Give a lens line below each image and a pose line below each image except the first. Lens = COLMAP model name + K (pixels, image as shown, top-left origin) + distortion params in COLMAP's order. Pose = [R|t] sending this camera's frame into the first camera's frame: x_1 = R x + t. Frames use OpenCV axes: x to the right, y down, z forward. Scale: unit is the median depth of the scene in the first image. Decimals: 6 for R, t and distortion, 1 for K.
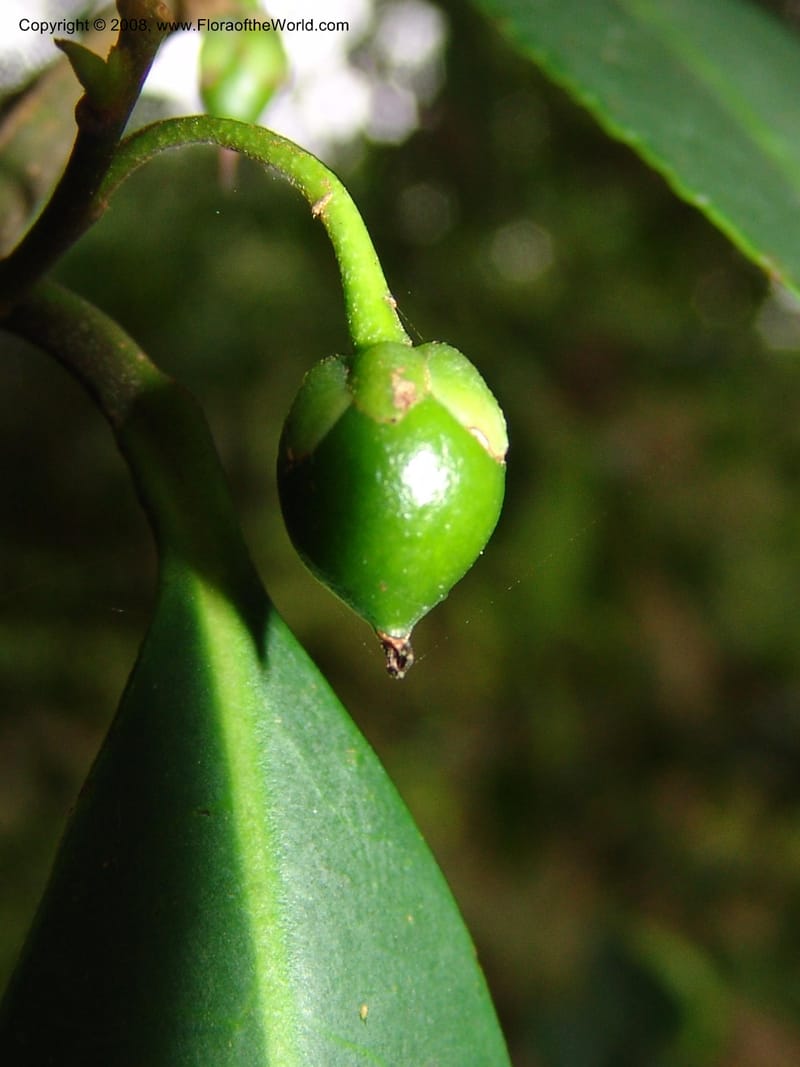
lens RADIAL K [[2465.1, 0, 400.0], [0, 2465.1, 533.5], [0, 0, 1]] dist [-0.128499, -1.035299]
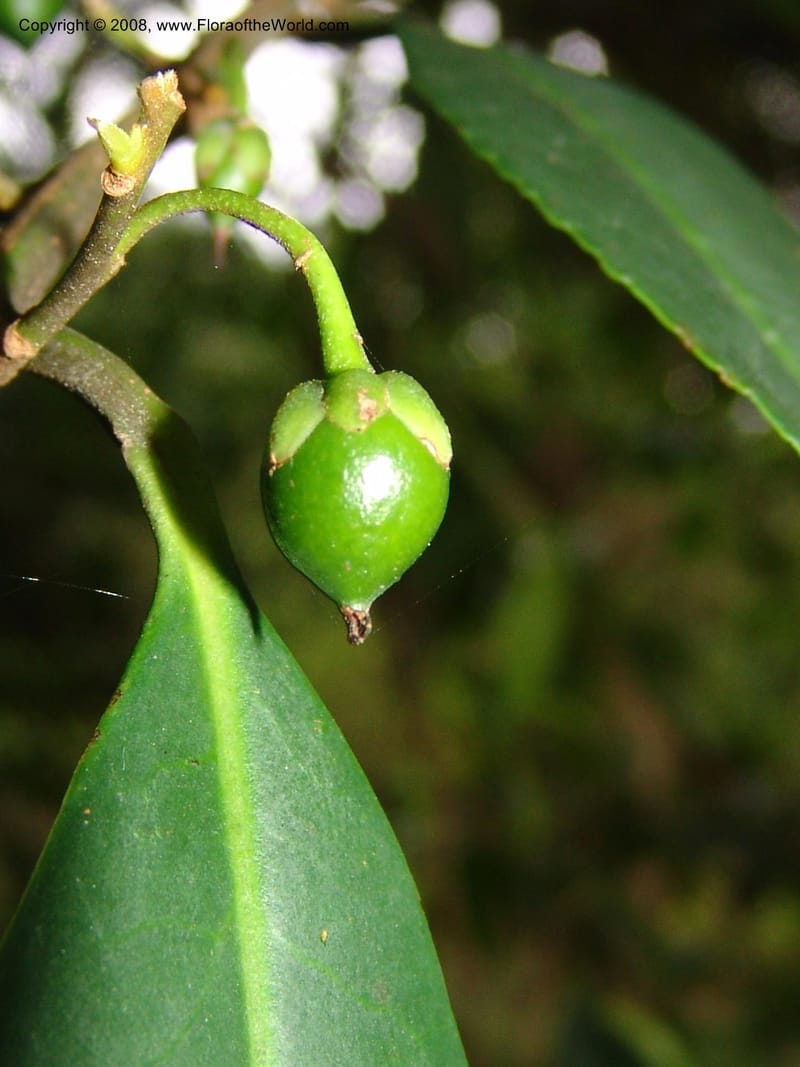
lens RADIAL K [[2465.1, 0, 400.0], [0, 2465.1, 533.5], [0, 0, 1]] dist [-0.128499, -1.035299]
pose [[0.999705, 0.019490, 0.014460, 0.001021], [-0.018586, 0.998012, -0.060227, 0.072892], [-0.015605, 0.059940, 0.998080, -0.203024]]
